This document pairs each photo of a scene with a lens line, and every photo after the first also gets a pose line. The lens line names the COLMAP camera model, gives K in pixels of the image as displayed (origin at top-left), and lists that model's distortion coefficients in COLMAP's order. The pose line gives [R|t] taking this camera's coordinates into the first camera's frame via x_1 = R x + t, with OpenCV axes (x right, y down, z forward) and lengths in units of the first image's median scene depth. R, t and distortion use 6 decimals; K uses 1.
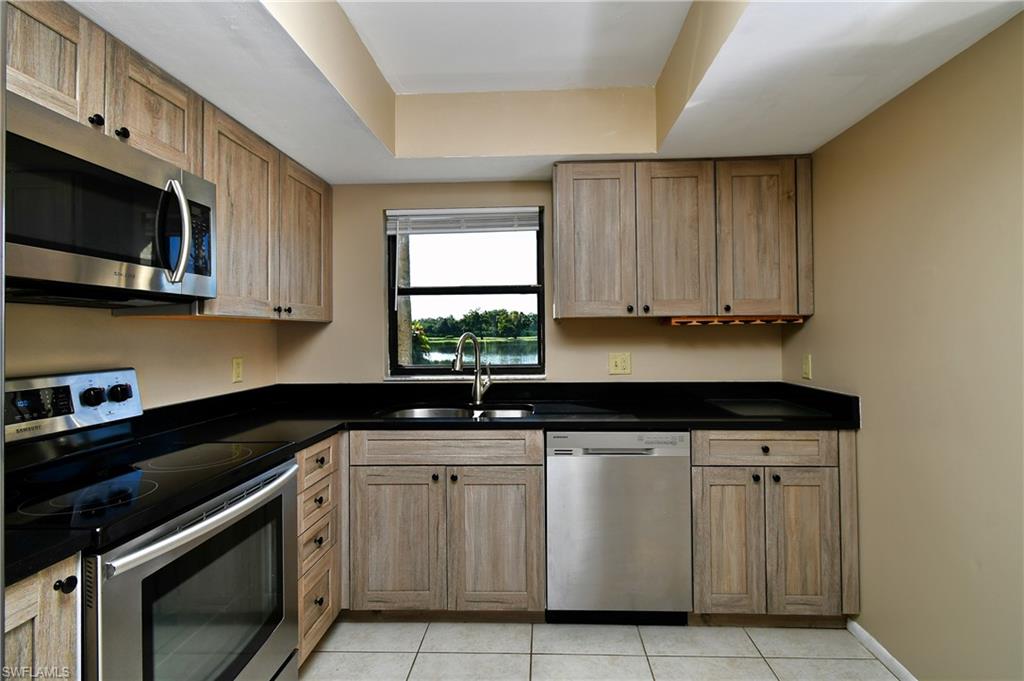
lens RADIAL K [[492.7, 0, 529.1], [0, 492.7, 326.3], [0, 0, 1]] dist [0.001295, -0.000515]
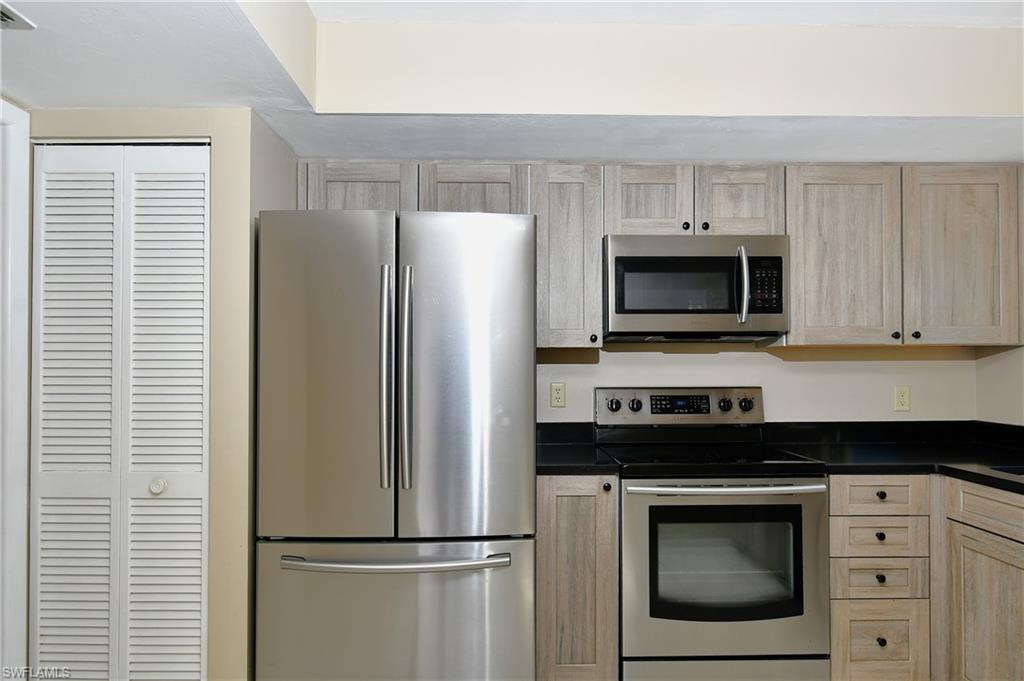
lens RADIAL K [[604.2, 0, 506.9], [0, 604.2, 361.3], [0, 0, 1]] dist [-0.008961, -0.000798]
pose [[0.034092, 0.000177, -0.999419, 0.642467], [0.017057, 0.999854, 0.000759, 0.002459], [0.999273, -0.017073, 0.034084, 0.221887]]
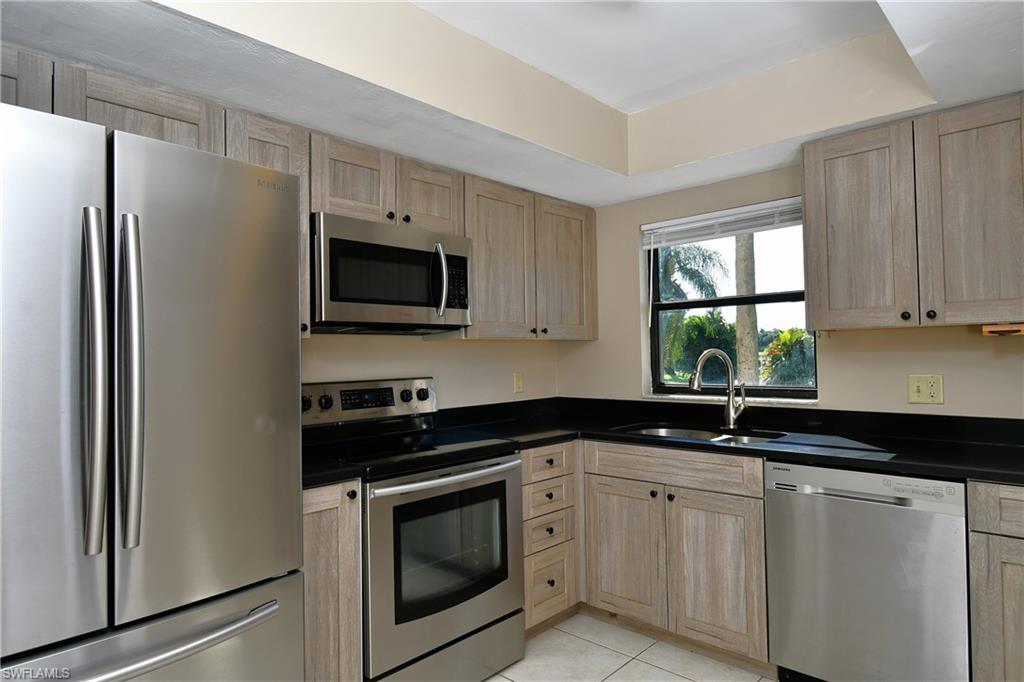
lens RADIAL K [[604.2, 0, 509.9], [0, 604.2, 342.3], [0, 0, 1]] dist [-0.008961, -0.000798]
pose [[0.748511, -0.015877, -0.662932, 0.407873], [0.018987, 0.999817, -0.002506, -0.004867], [0.662851, -0.010711, 0.748675, -0.108980]]
